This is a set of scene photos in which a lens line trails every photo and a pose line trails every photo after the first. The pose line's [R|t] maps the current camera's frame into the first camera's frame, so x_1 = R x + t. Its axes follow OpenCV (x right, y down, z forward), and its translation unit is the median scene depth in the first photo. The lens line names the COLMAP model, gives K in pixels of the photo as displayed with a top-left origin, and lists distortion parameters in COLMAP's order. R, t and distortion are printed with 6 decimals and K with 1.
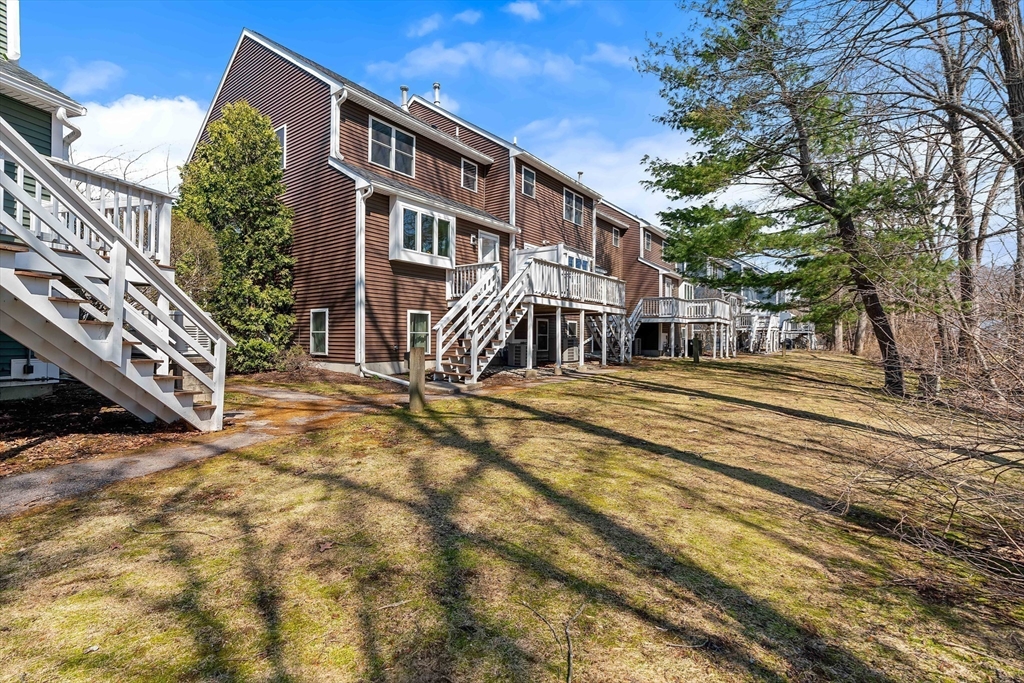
lens RADIAL K [[473.9, 0, 507.8], [0, 473.9, 337.9], [0, 0, 1]] dist [-0.001860, 0.000260]
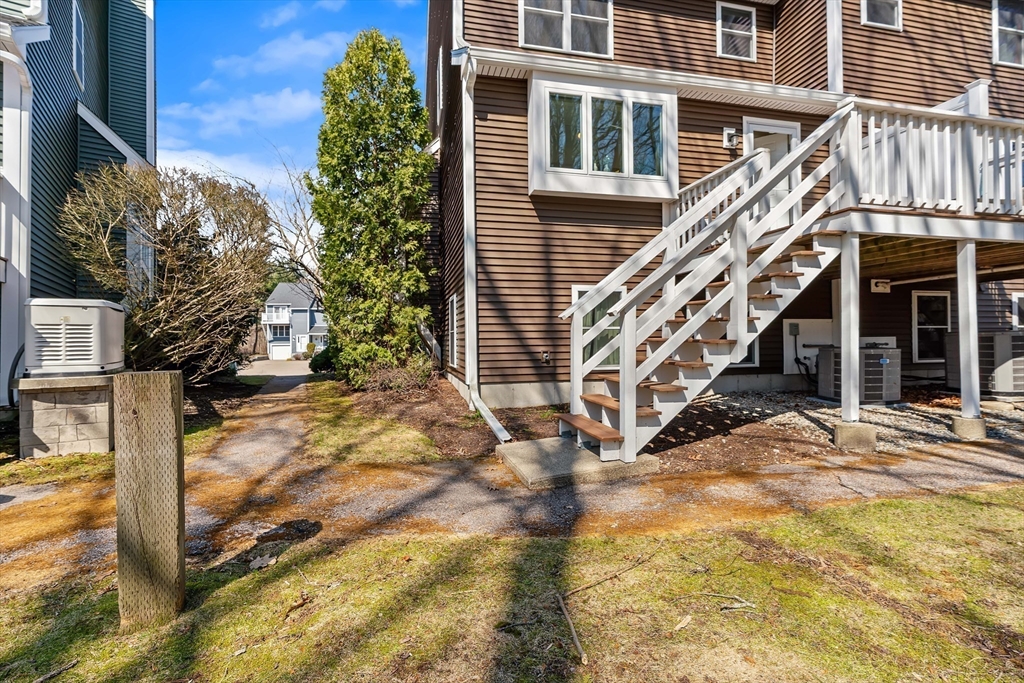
lens RADIAL K [[466.2, 0, 516.6], [0, 466.2, 334.7], [0, 0, 1]] dist [-0.002286, 0.000367]
pose [[0.762891, -0.020077, -0.646215, 0.073816], [0.014005, 0.999796, -0.014528, 0.003033], [0.646375, 0.002033, 0.763017, 0.525036]]
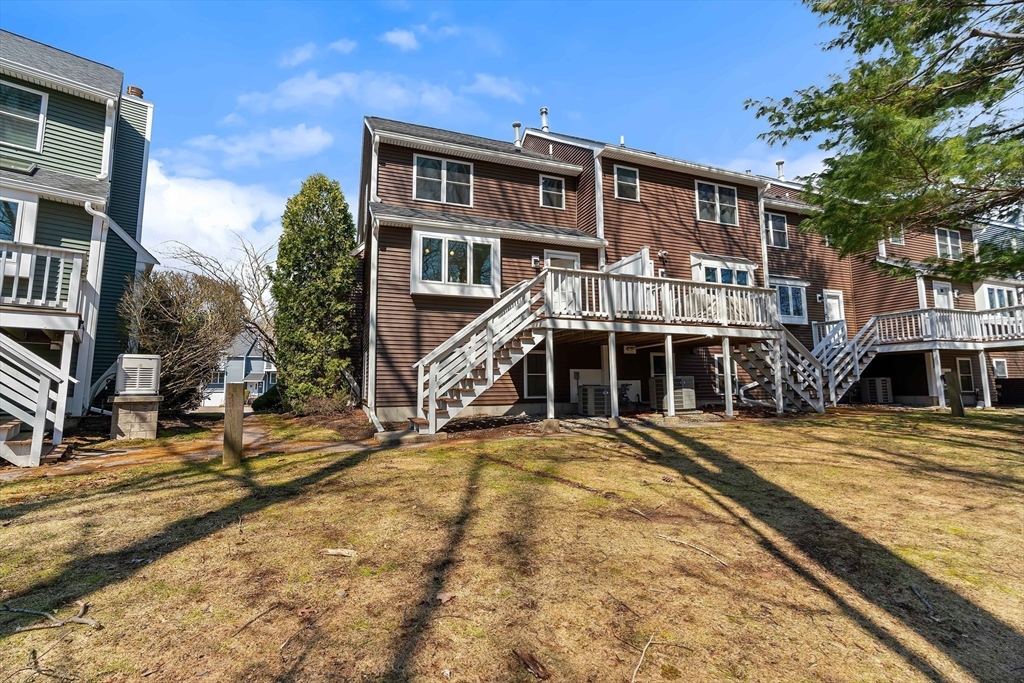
lens RADIAL K [[466.2, 0, 516.6], [0, 466.2, 334.7], [0, 0, 1]] dist [-0.002286, 0.000367]
pose [[0.832668, -0.075069, -0.548660, 0.373269], [0.011181, 0.992846, -0.118876, 0.021182], [0.553659, 0.092850, 0.827551, 0.334413]]
